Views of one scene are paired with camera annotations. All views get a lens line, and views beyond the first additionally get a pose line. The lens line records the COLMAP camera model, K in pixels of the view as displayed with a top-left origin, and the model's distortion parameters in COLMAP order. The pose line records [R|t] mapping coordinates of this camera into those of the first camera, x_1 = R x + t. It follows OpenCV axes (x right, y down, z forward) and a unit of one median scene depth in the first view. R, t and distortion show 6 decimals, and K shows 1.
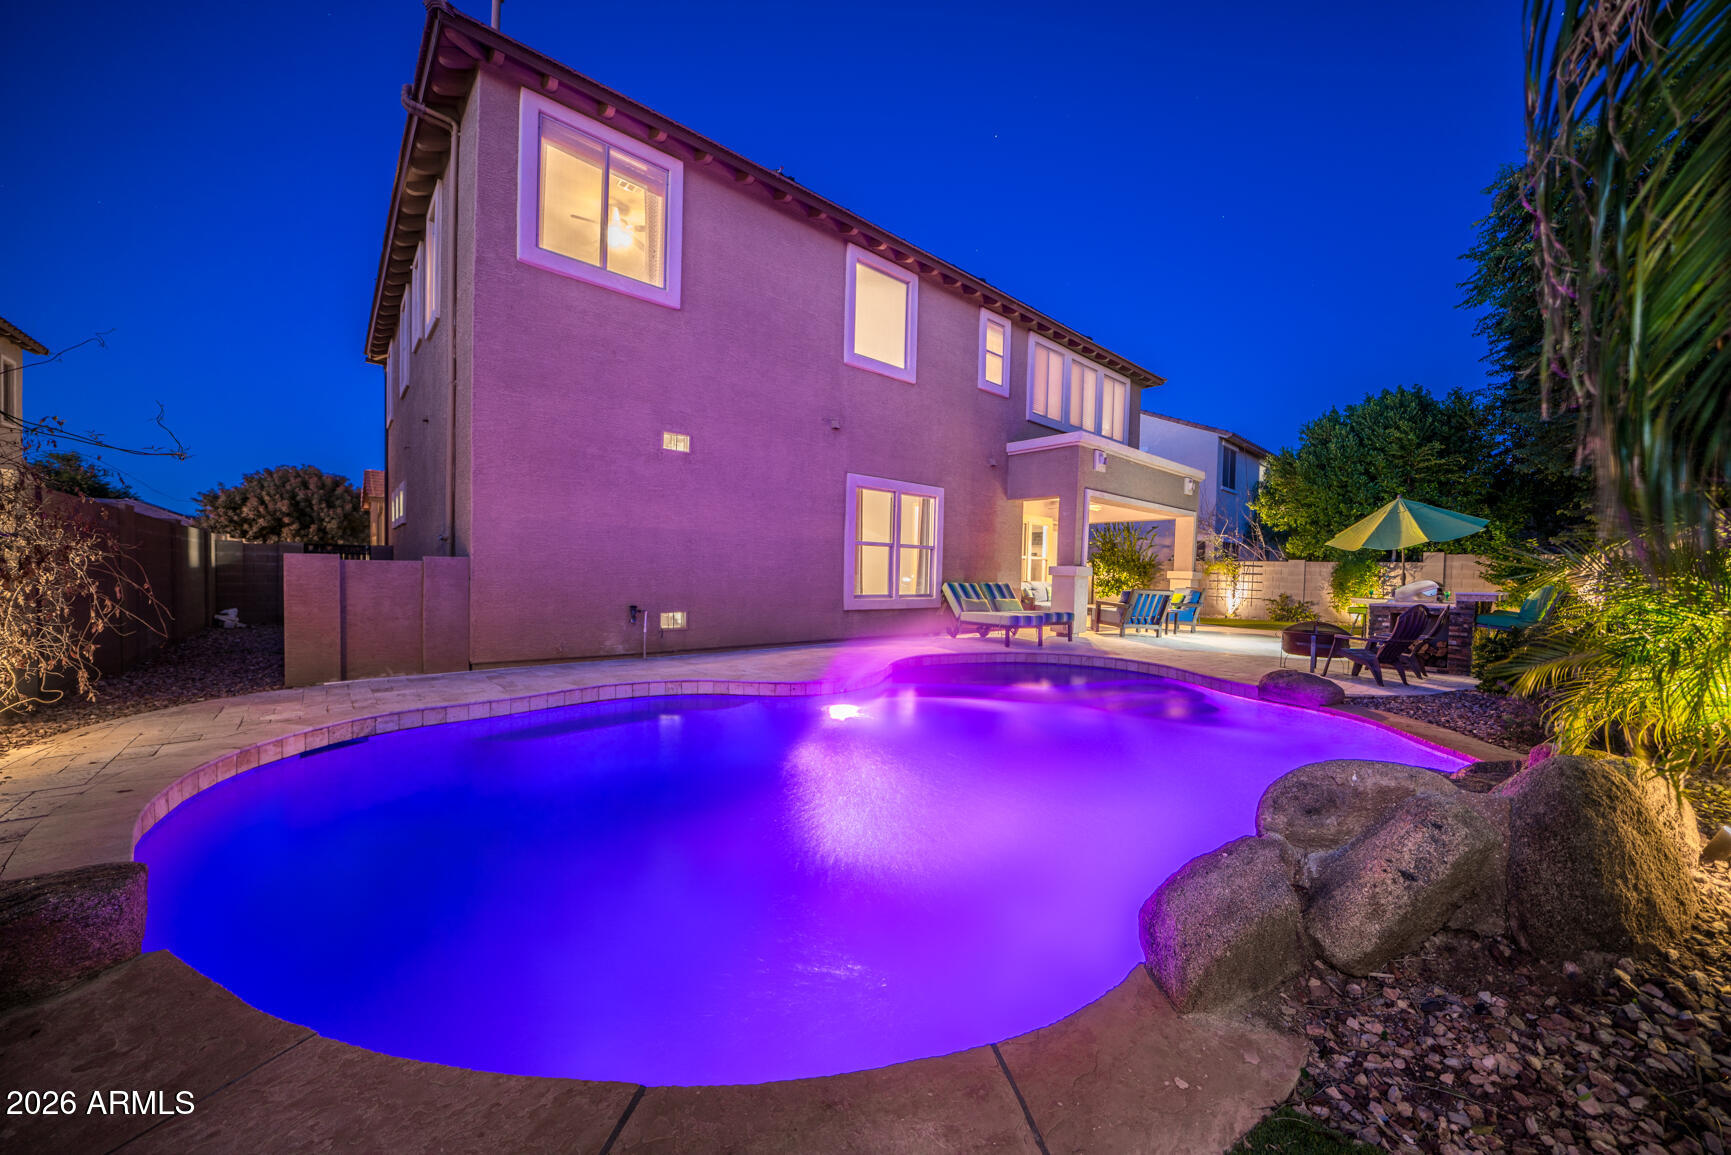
lens RADIAL K [[611.3, 0, 857.6], [0, 611.3, 585.9], [0, 0, 1]] dist [-0.018959, 0.000036]
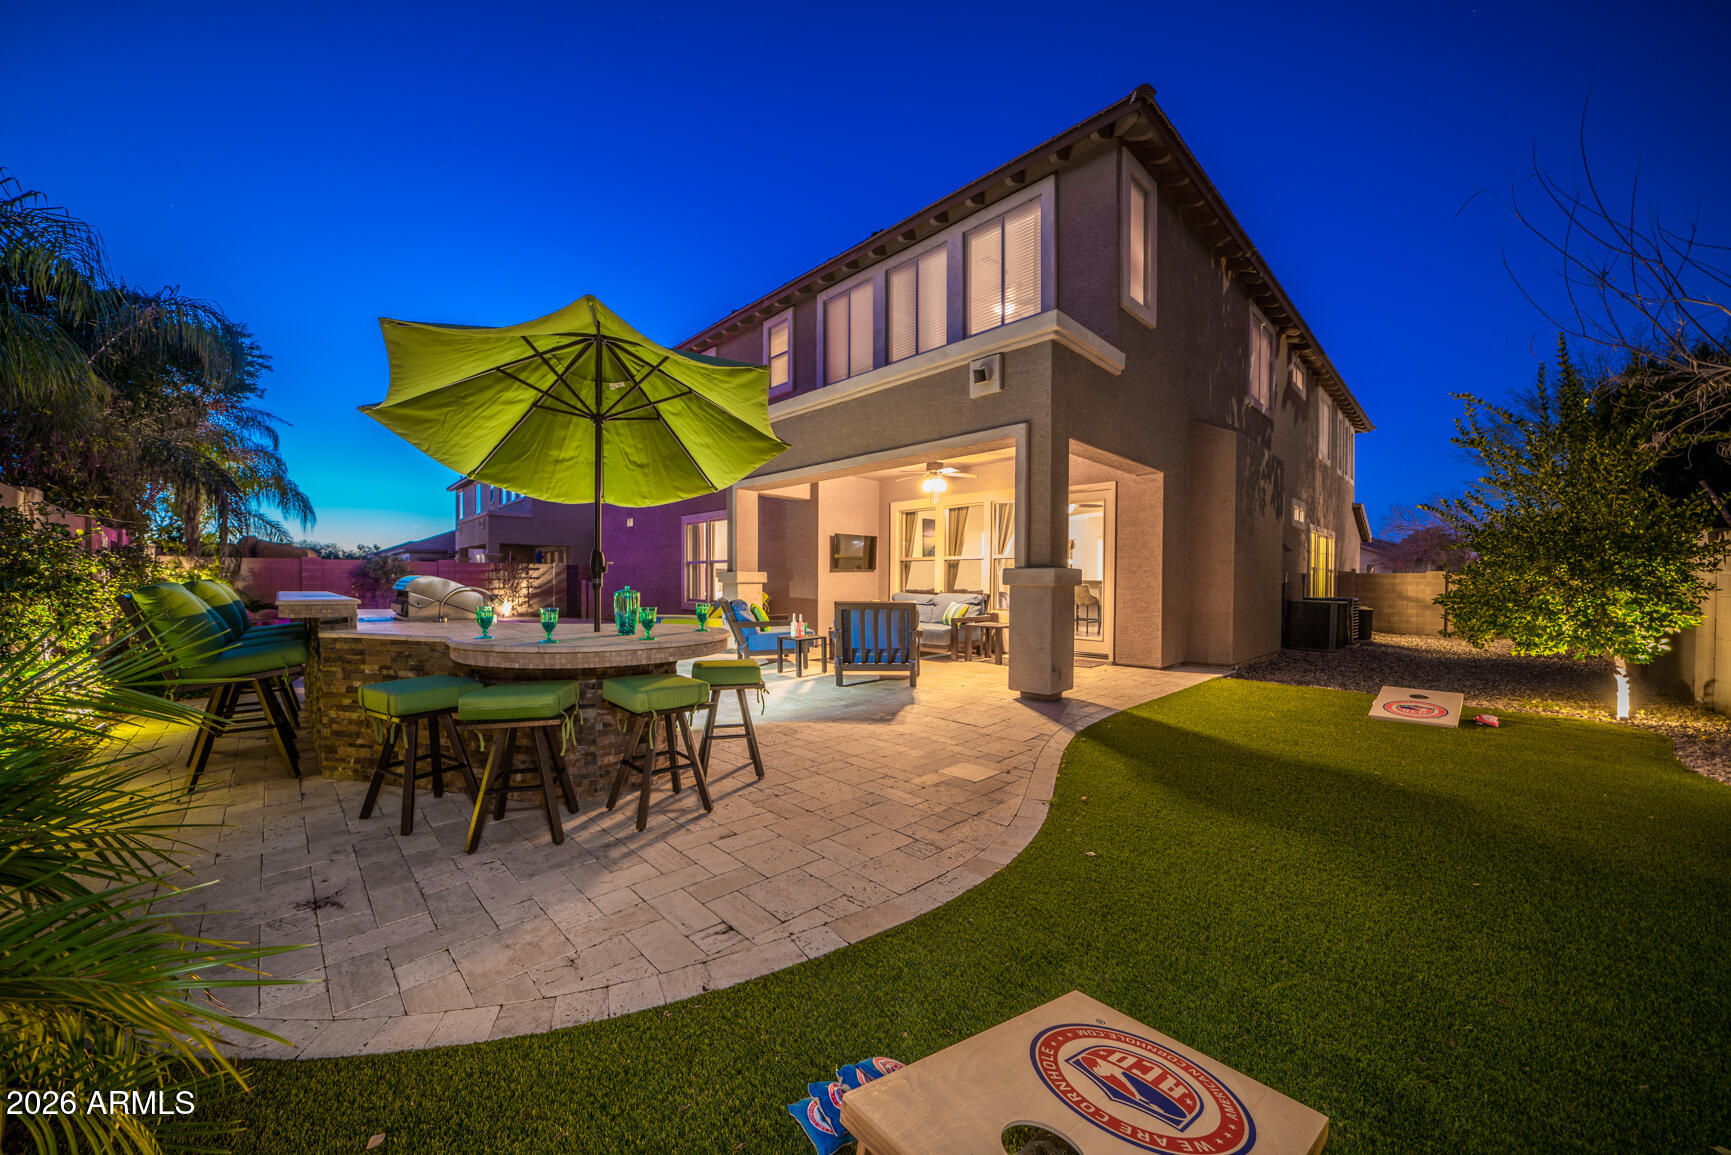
lens RADIAL K [[642.0, 0, 832.8], [0, 642.0, 580.5], [0, 0, 1]] dist [0.000783, 0.000039]
pose [[0.011722, -0.023572, -0.999653, 1.246740], [-0.029682, 0.999273, -0.023911, -0.001836], [0.999491, 0.029952, 0.011013, 1.093143]]
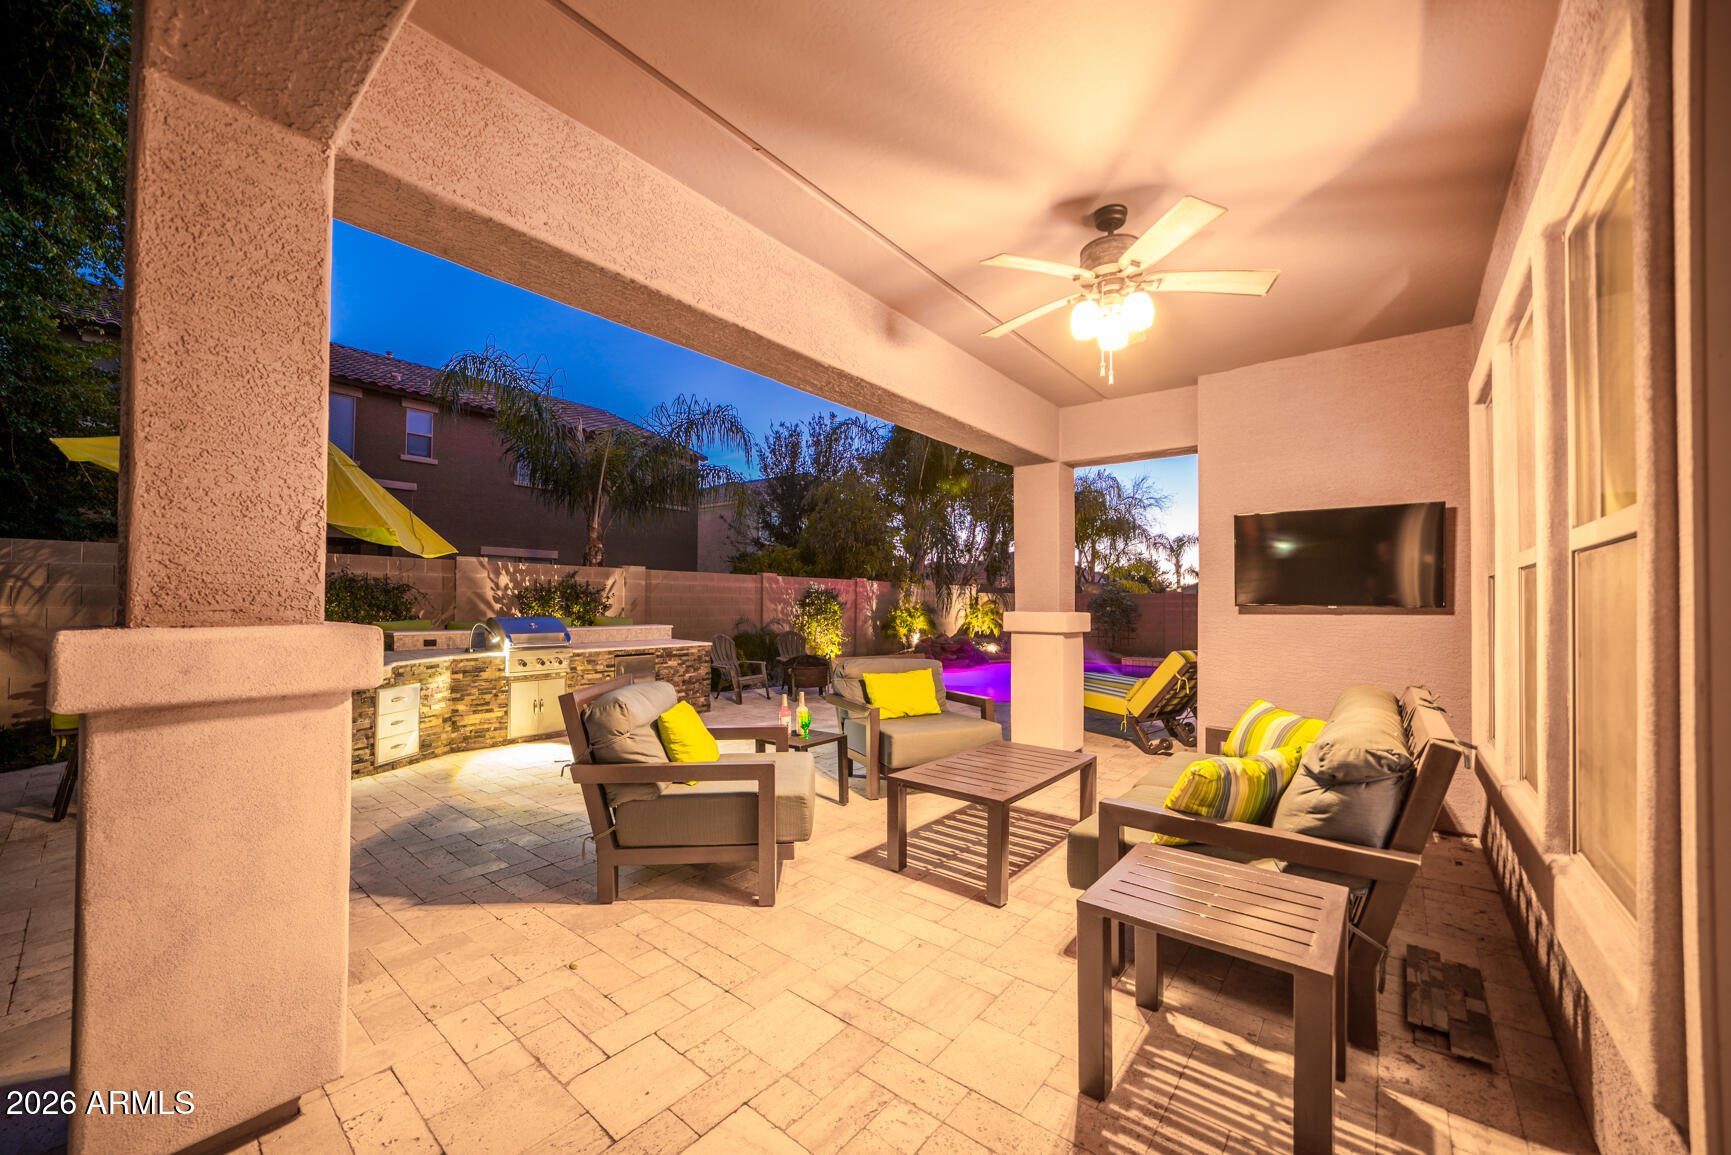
lens RADIAL K [[646.4, 0, 856.9], [0, 646.4, 588.2], [0, 0, 1]] dist [-0.022278, 0.005466]
pose [[-0.986601, -0.036175, -0.159091, 0.566620], [-0.036912, 0.999317, 0.001679, -0.045554], [0.158922, 0.007528, -0.987262, 1.445403]]
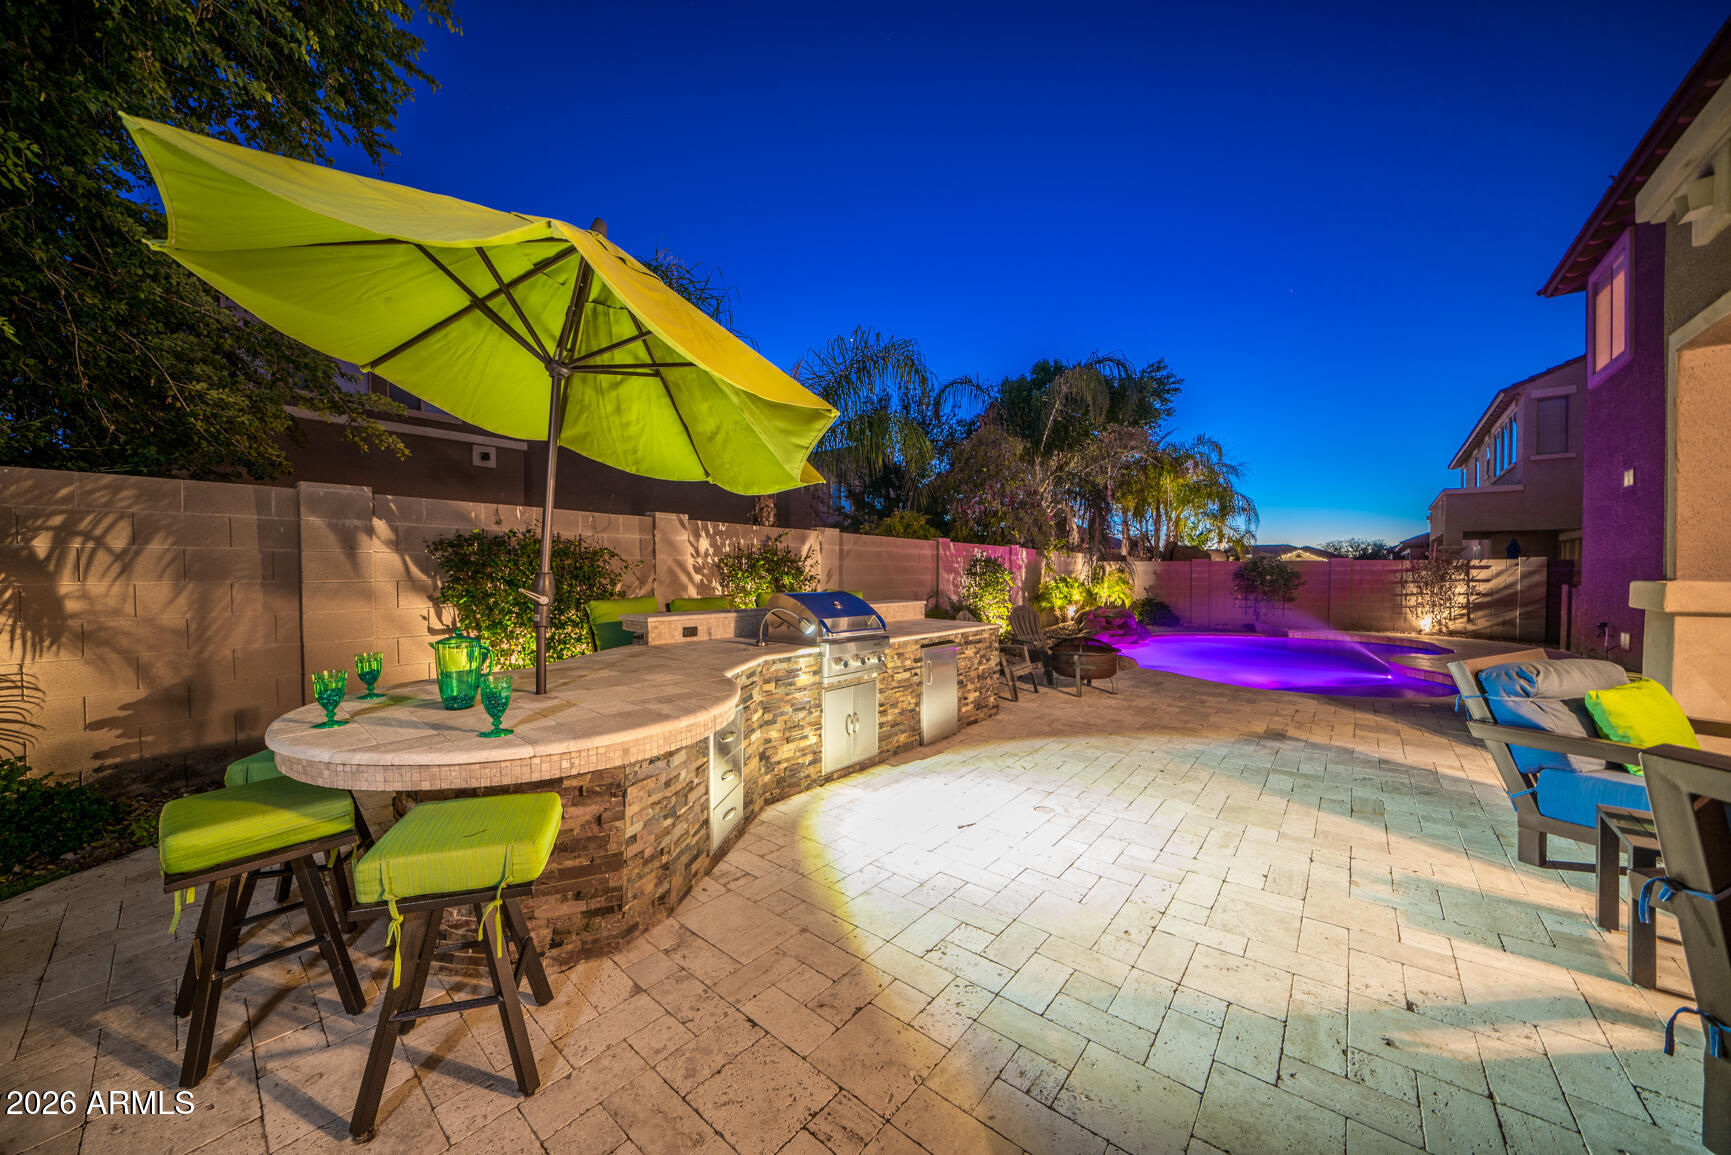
lens RADIAL K [[595.5, 0, 855.6], [0, 595.5, 585.1], [0, 0, 1]] dist [-0.030758, 0.004782]
pose [[-0.988449, -0.023709, -0.149689, 0.804593], [-0.030494, 0.998601, 0.043193, -0.028349], [0.148456, 0.047258, -0.987789, 1.187557]]
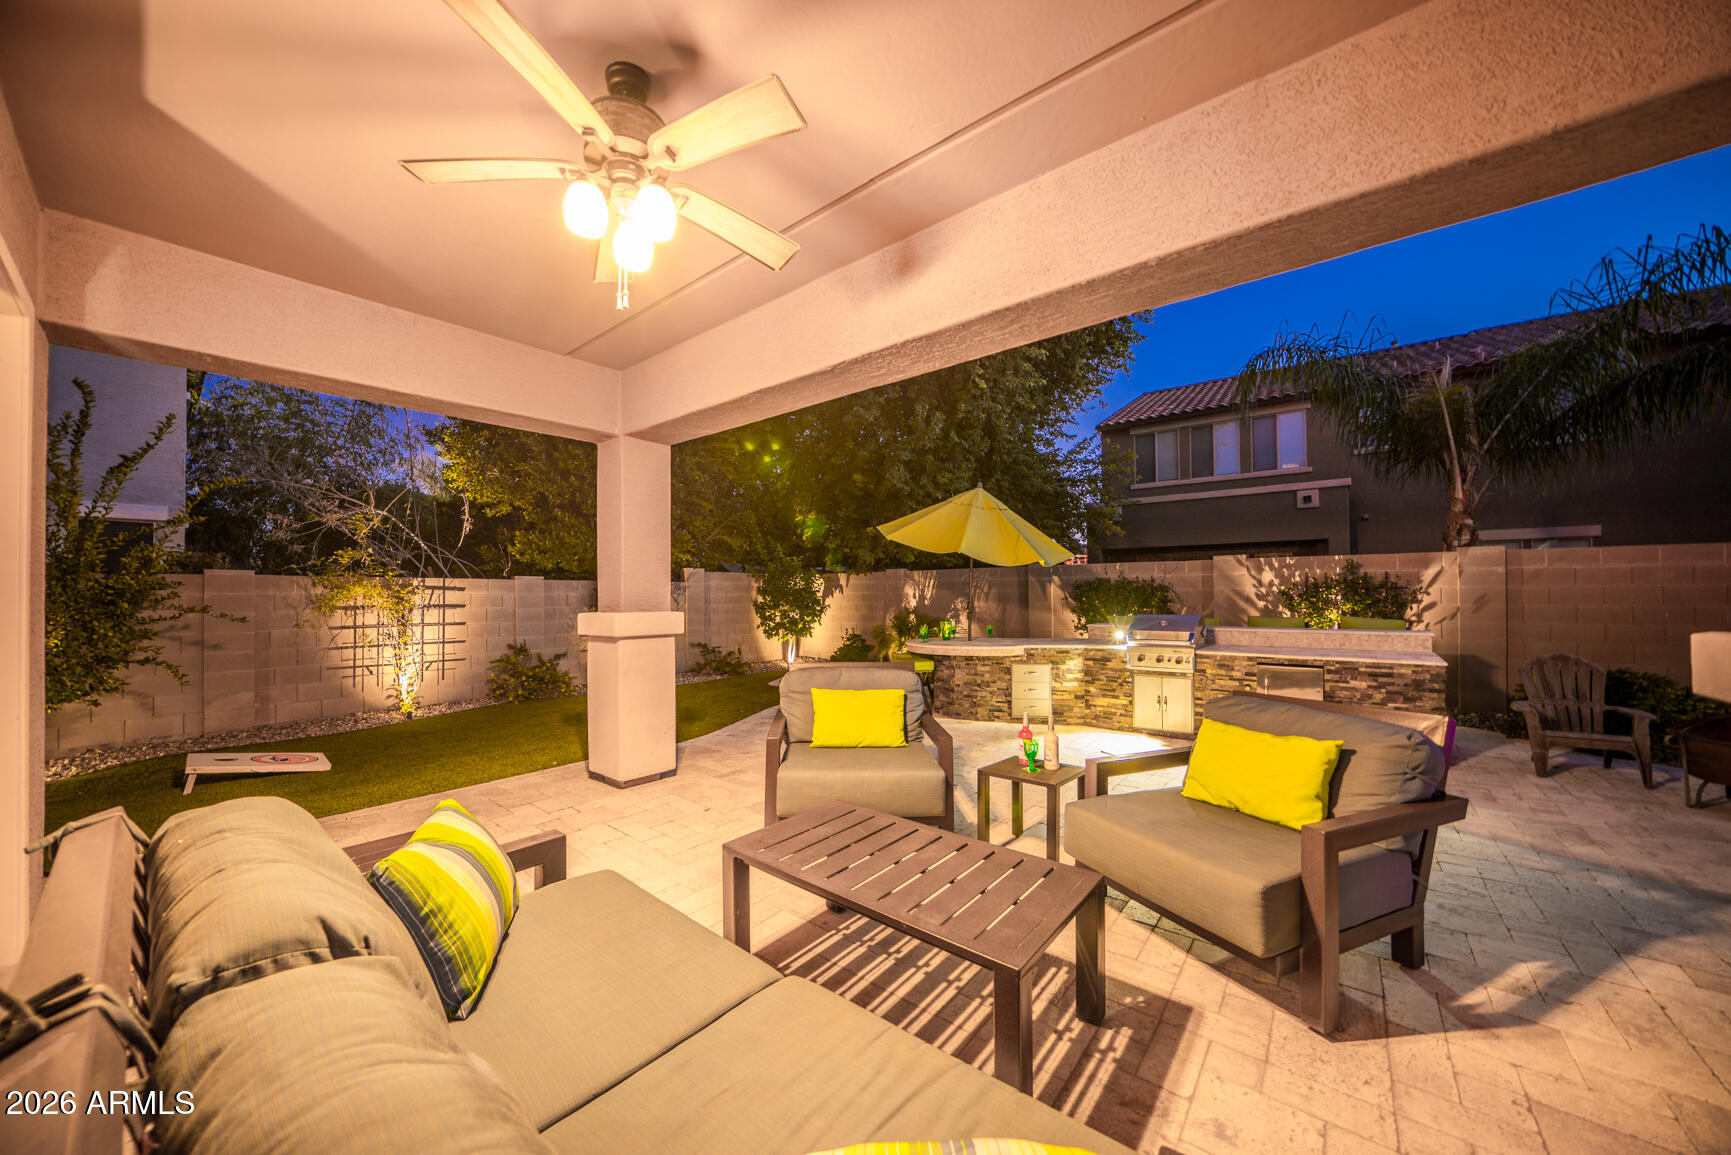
lens RADIAL K [[594.9, 0, 855.9], [0, 594.9, 589.4], [0, 0, 1]] dist [-0.030019, 0.004384]
pose [[-0.162839, -0.015204, 0.986535, 0.273360], [0.027441, 0.999425, 0.019933, -0.049781], [-0.986271, 0.030317, -0.162329, 1.193488]]
